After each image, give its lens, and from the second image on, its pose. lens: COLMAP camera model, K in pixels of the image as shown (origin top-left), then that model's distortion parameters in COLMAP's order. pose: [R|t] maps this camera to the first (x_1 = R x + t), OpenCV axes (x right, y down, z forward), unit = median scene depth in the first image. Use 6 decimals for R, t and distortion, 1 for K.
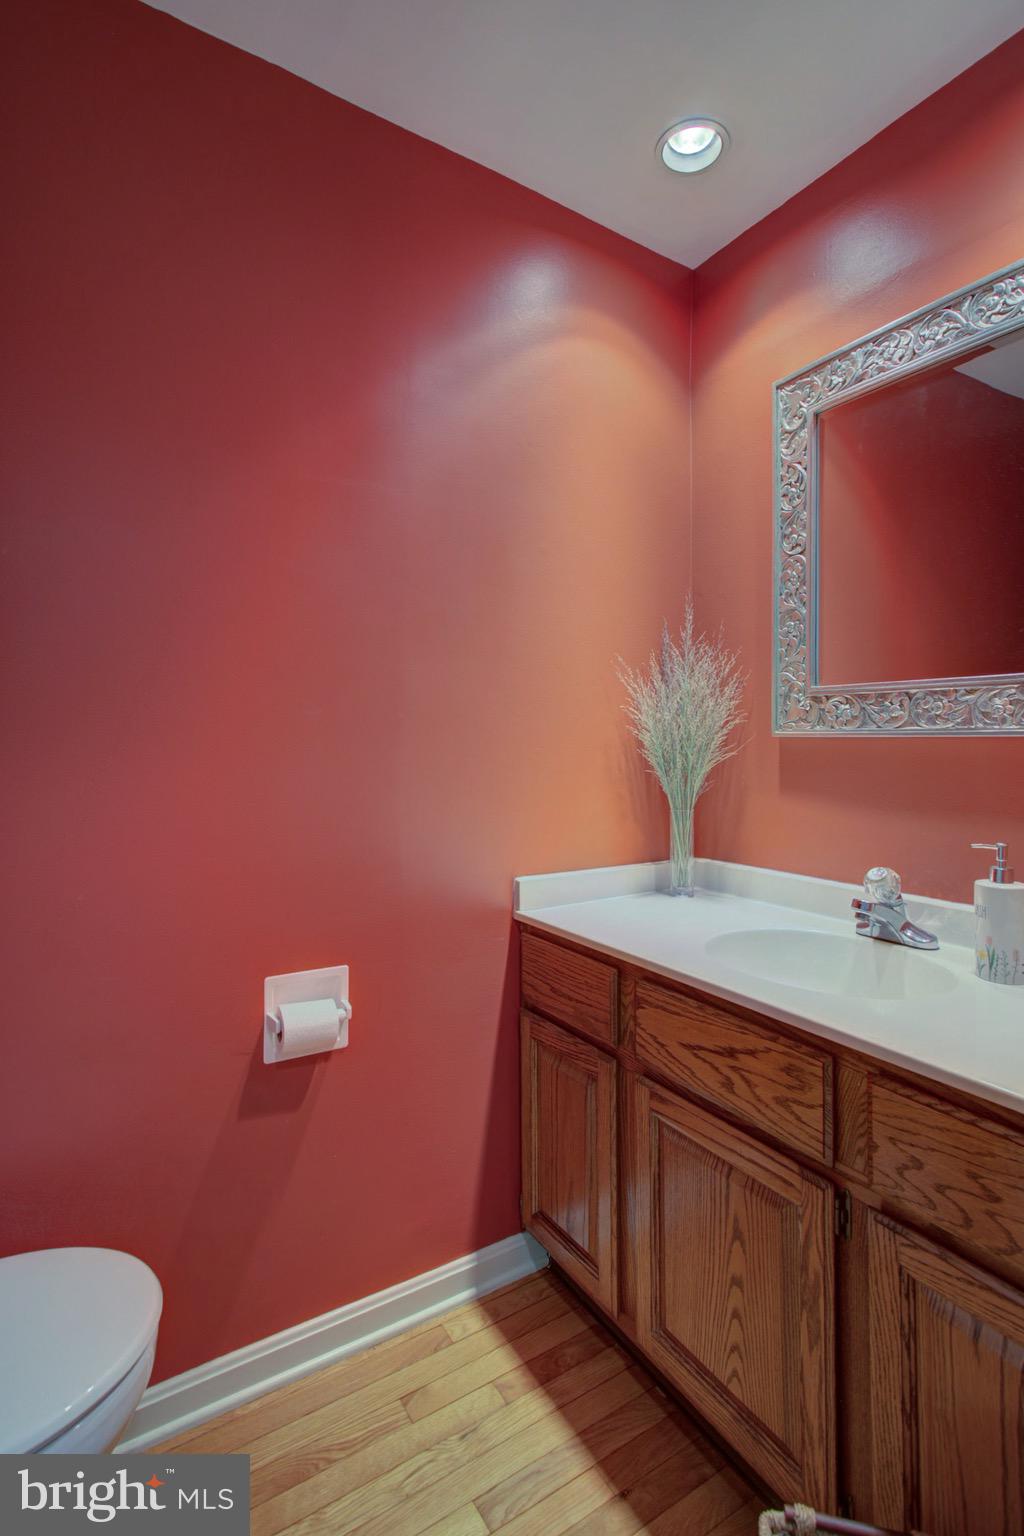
lens RADIAL K [[765.5, 0, 508.1], [0, 765.5, 745.0], [0, 0, 1]] dist [0.011273, 0.000870]
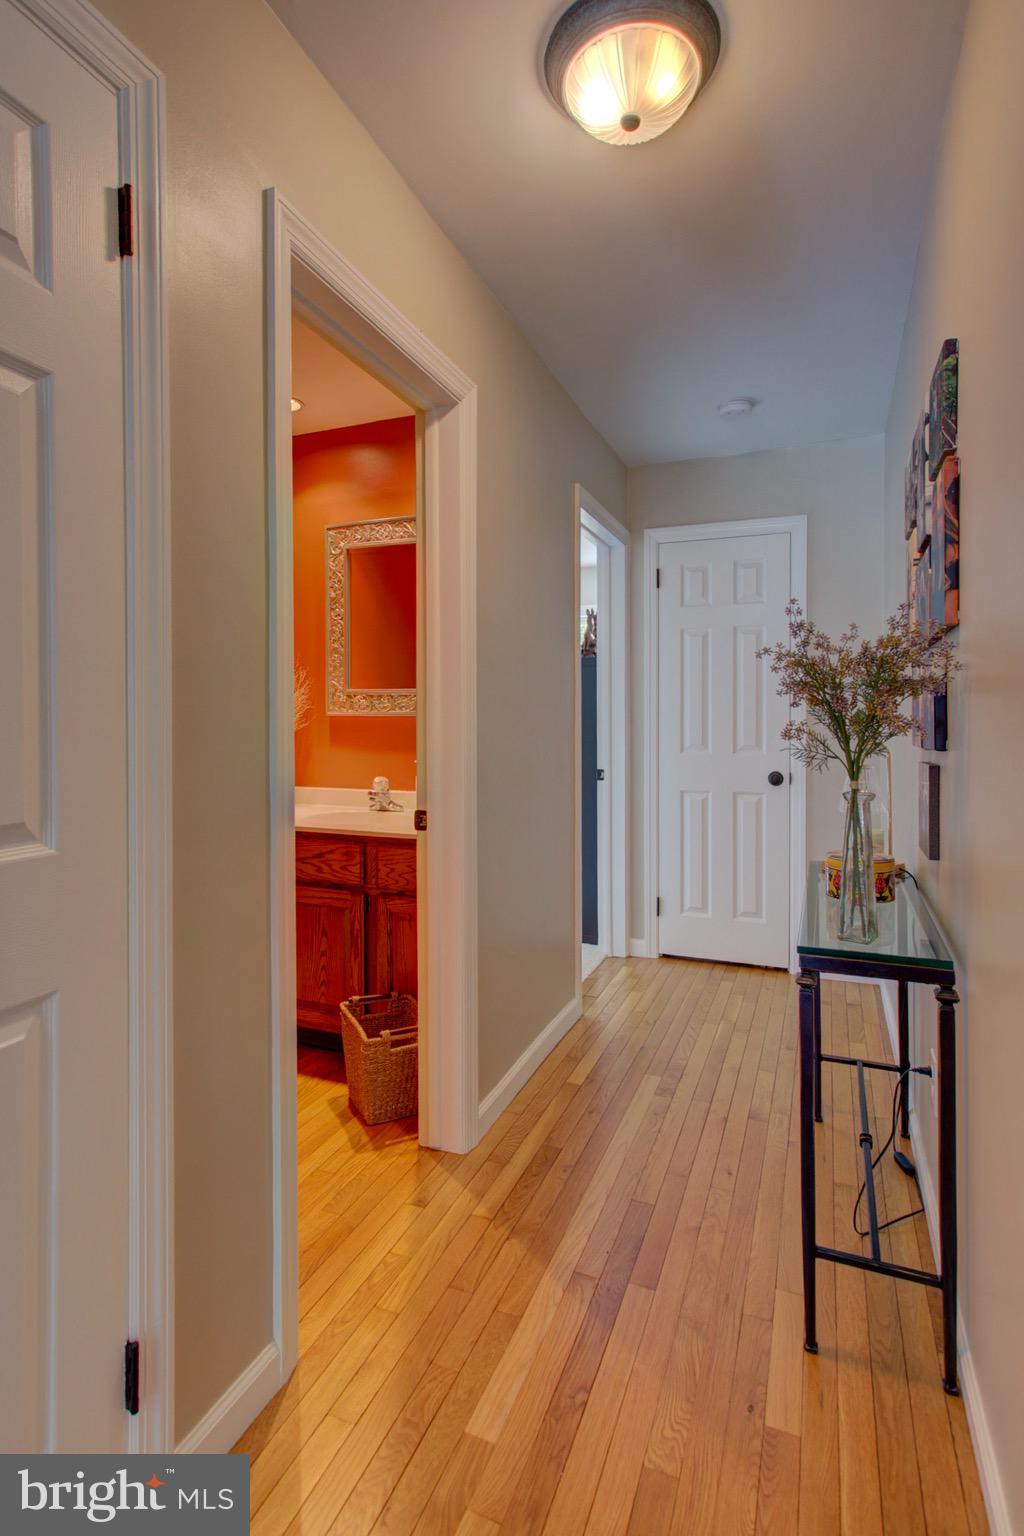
lens RADIAL K [[765.5, 0, 508.1], [0, 765.5, 745.0], [0, 0, 1]] dist [0.011273, 0.000870]
pose [[0.812144, -0.019176, 0.583141, -0.463695], [0.001199, 0.999513, 0.031198, 0.004208], [-0.583455, -0.024638, 0.811771, -0.931279]]
